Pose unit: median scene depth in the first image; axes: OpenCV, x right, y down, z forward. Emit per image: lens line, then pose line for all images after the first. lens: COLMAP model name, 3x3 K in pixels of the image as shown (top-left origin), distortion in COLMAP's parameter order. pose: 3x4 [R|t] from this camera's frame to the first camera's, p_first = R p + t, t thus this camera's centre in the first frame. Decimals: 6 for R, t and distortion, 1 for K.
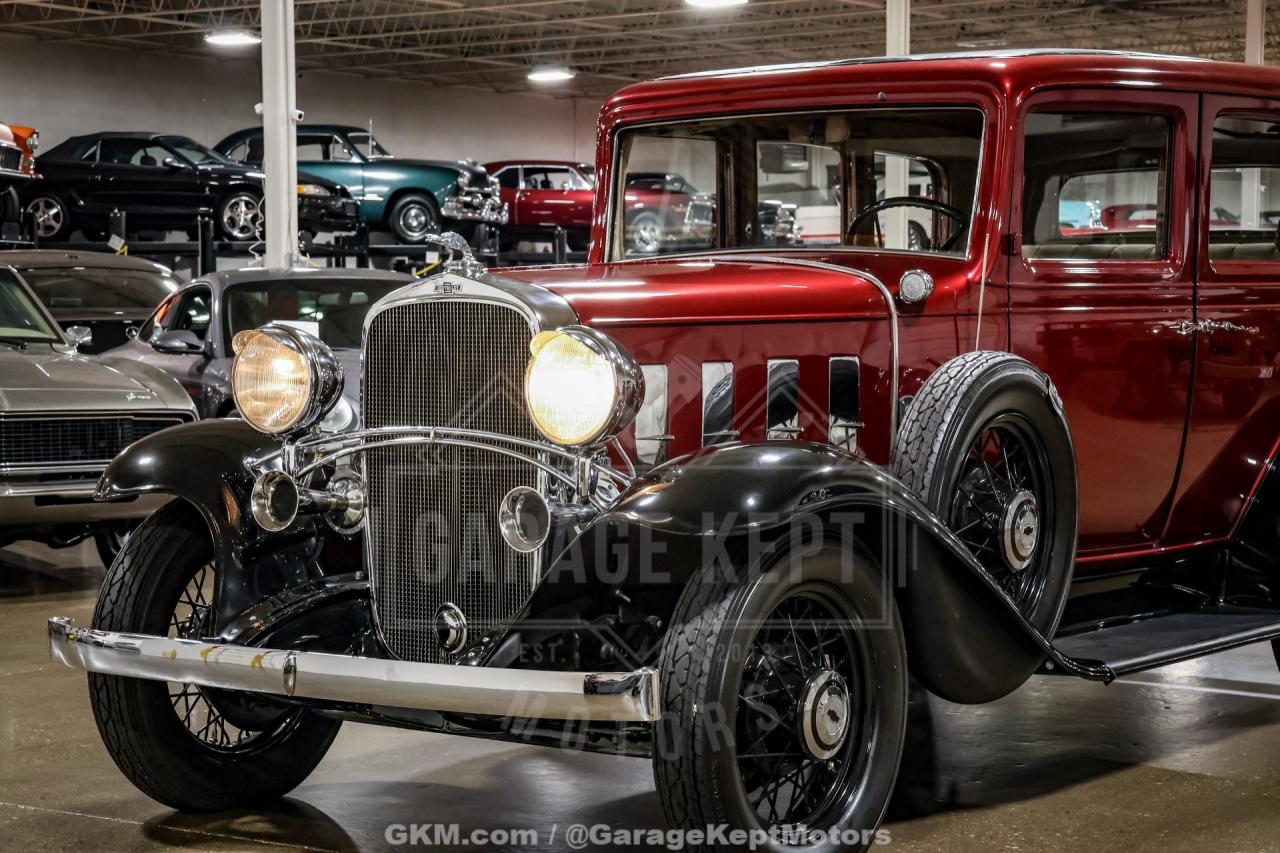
lens RADIAL K [[2483.2, 0, 640.1], [0, 2483.2, 430.9], [0, 0, 1]] dist [0.297874, 0.000000]
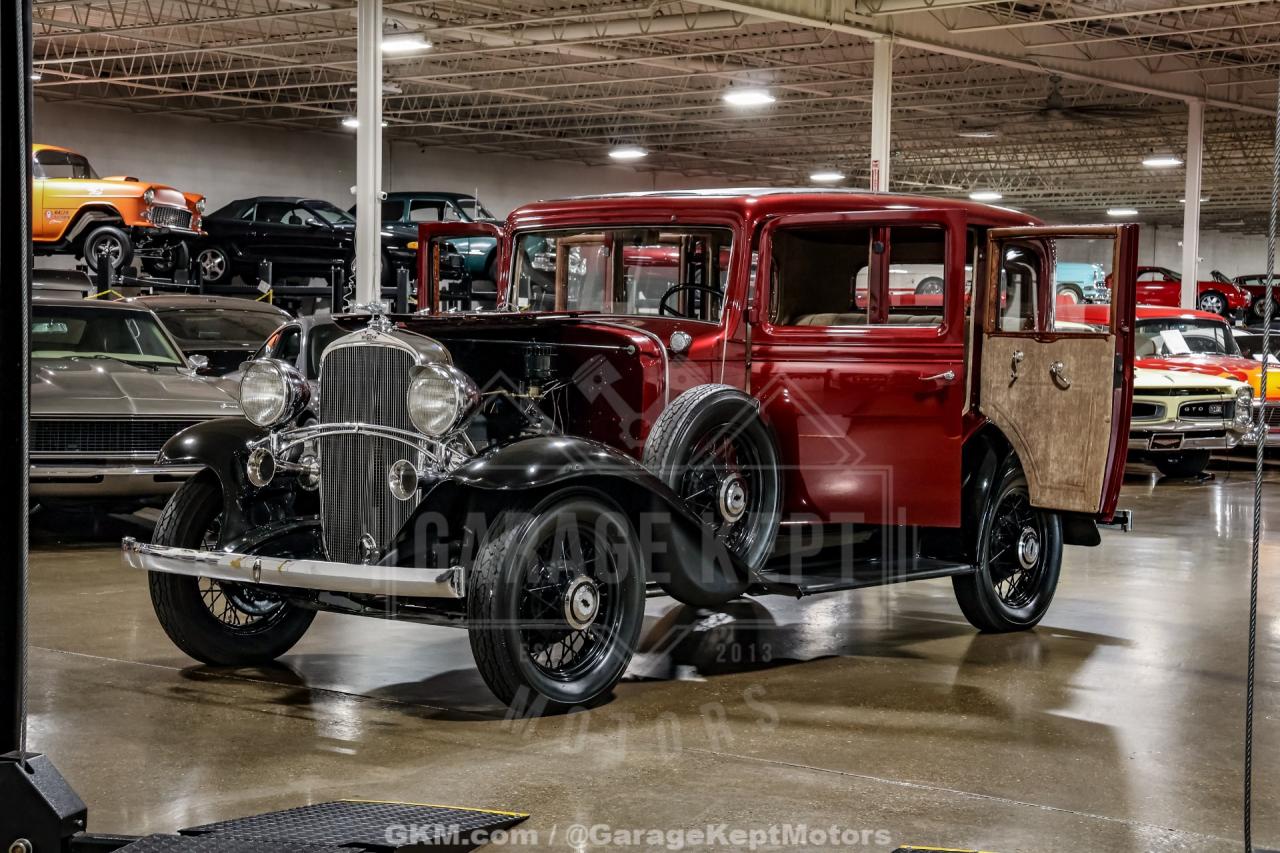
lens RADIAL K [[2180.0, 0, 635.0], [0, 2180.0, 418.9], [0, 0, 1]] dist [0.212045, 0.000000]
pose [[0.998580, 0.021997, -0.048515, 0.126971], [-0.022746, 0.999629, -0.014952, 0.009722], [0.048169, 0.016034, 0.998711, -0.312472]]
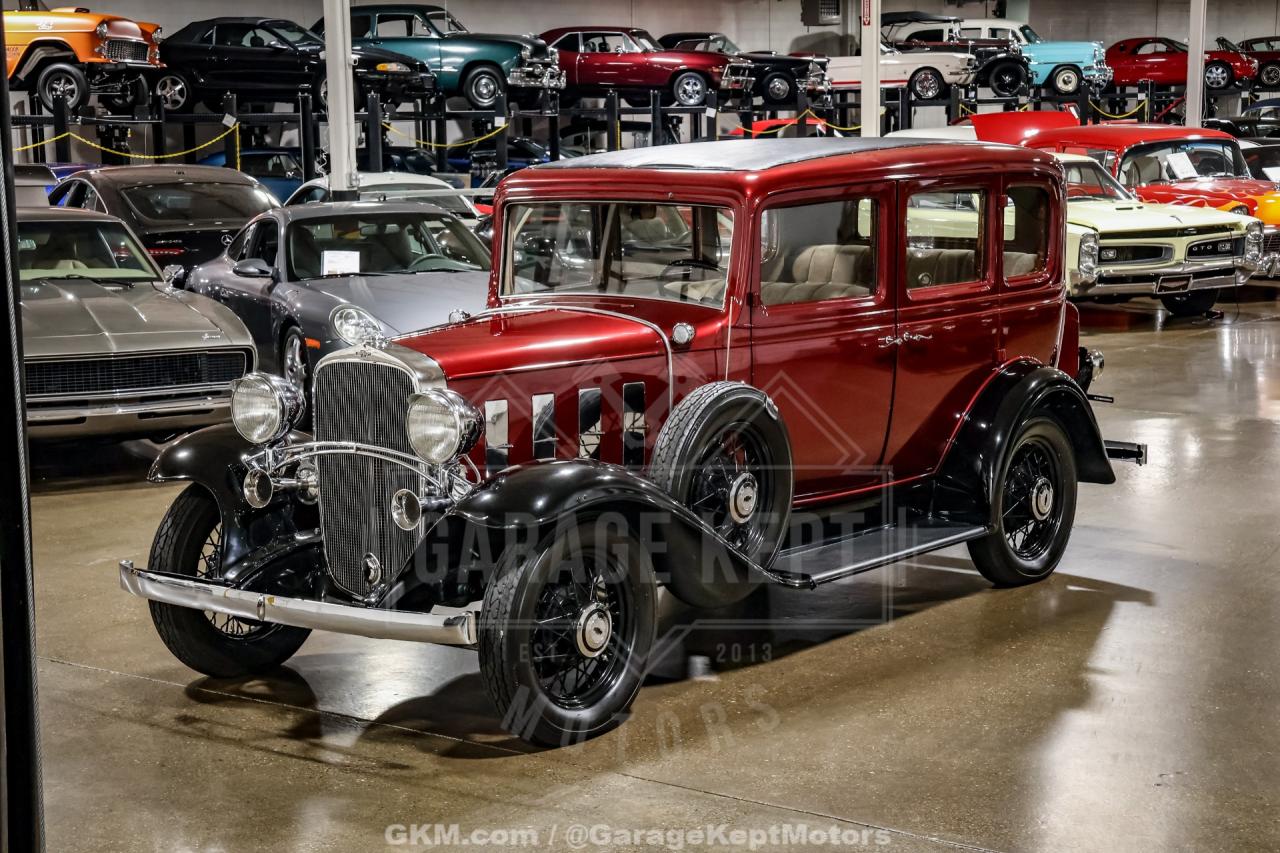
lens RADIAL K [[2242.8, 0, 638.5], [0, 2242.8, 431.5], [0, 0, 1]] dist [0.234828, 0.000000]
pose [[0.999154, -0.009083, -0.040107, 0.116858], [0.012674, 0.995841, 0.090222, -0.103601], [0.039121, -0.090654, 0.995114, -0.309251]]
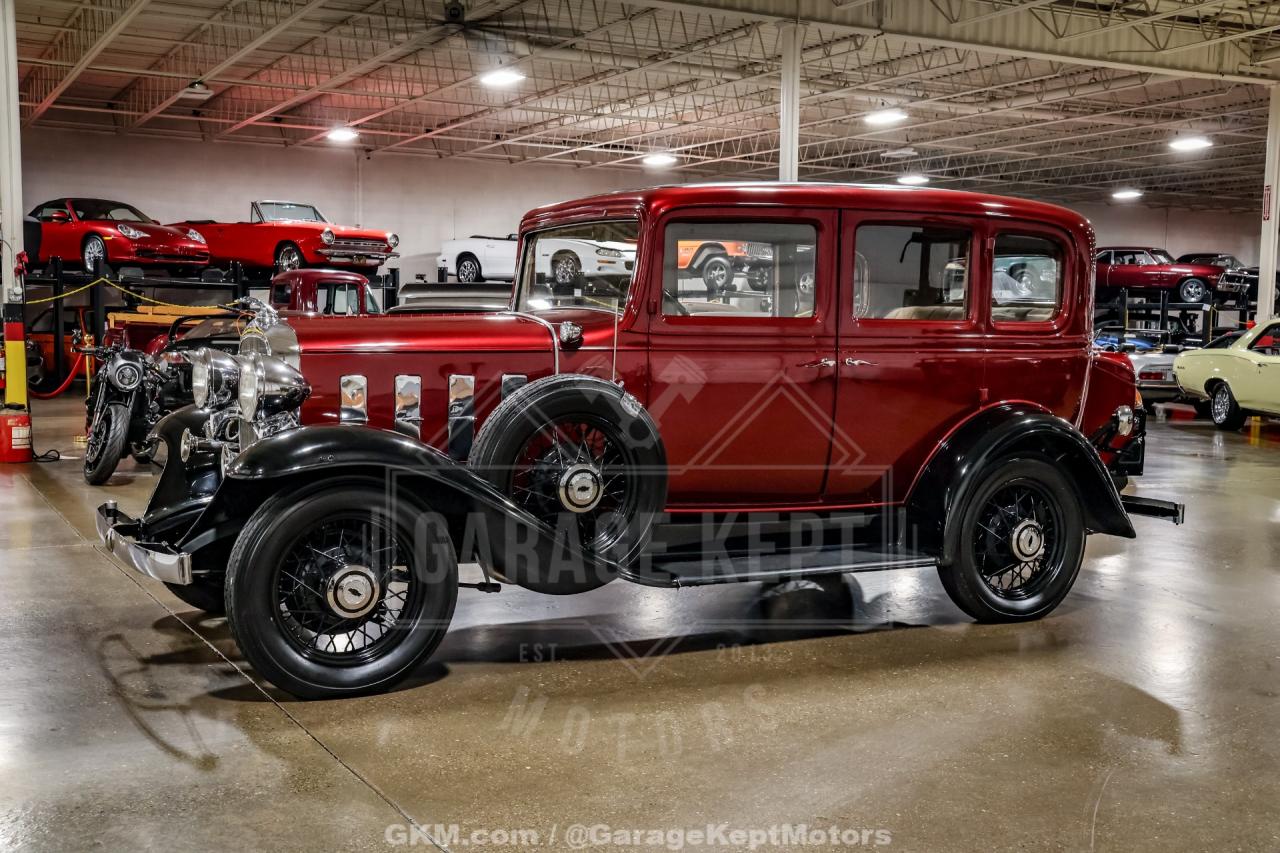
lens RADIAL K [[1422.6, 0, 630.4], [0, 1422.6, 421.1], [0, 0, 1]] dist [0.045656, 0.000000]
pose [[0.901647, 0.045422, -0.430081, 0.460403], [-0.039917, 0.998965, 0.021818, -0.018964], [0.430627, -0.002505, 0.902526, 0.163078]]
